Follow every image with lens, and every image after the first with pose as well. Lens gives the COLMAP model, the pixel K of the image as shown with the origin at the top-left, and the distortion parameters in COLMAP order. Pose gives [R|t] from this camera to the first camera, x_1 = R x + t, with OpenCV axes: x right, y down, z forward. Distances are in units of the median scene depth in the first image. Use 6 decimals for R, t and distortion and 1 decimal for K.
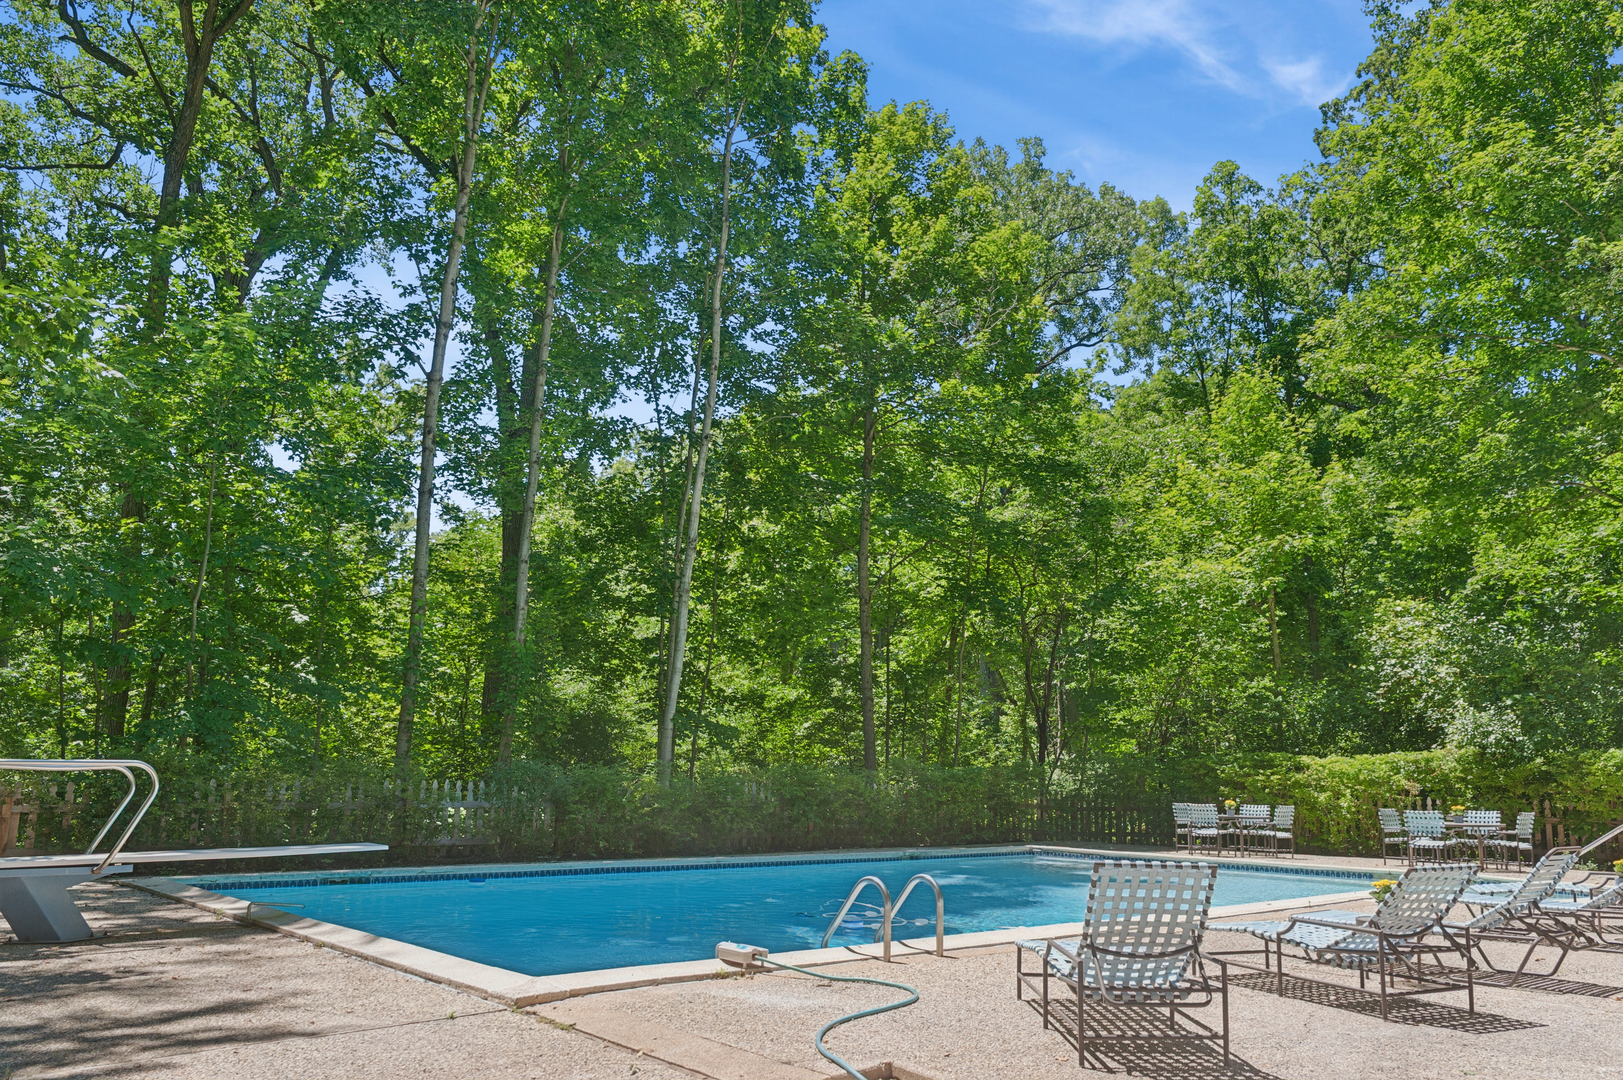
lens RADIAL K [[1340.1, 0, 811.5], [0, 1340.1, 540.0], [0, 0, 1]] dist [-0.019808, 0.002583]
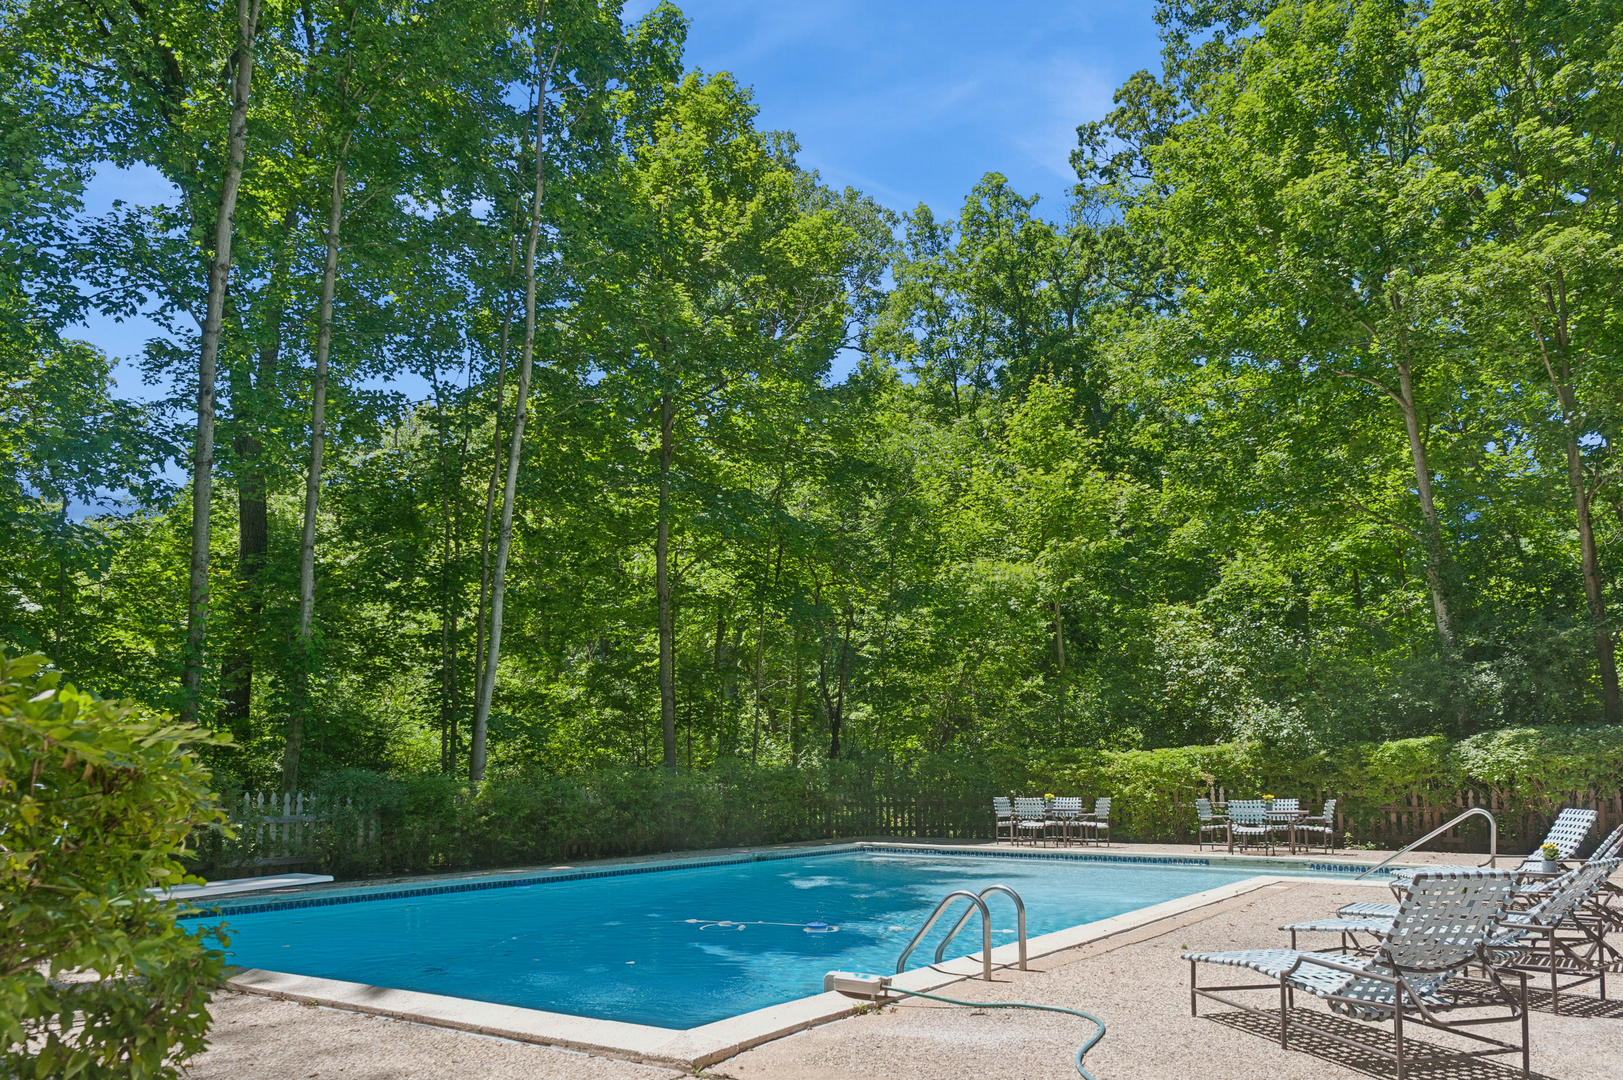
lens RADIAL K [[1300.0, 0, 810.6], [0, 1300.0, 650.8], [0, 0, 1]] dist [-0.001254, -0.002694]
pose [[0.964488, 0.005359, 0.264072, -0.113642], [-0.027140, 0.996513, 0.078899, 0.007197], [-0.262728, -0.083264, 0.961270, 0.069352]]
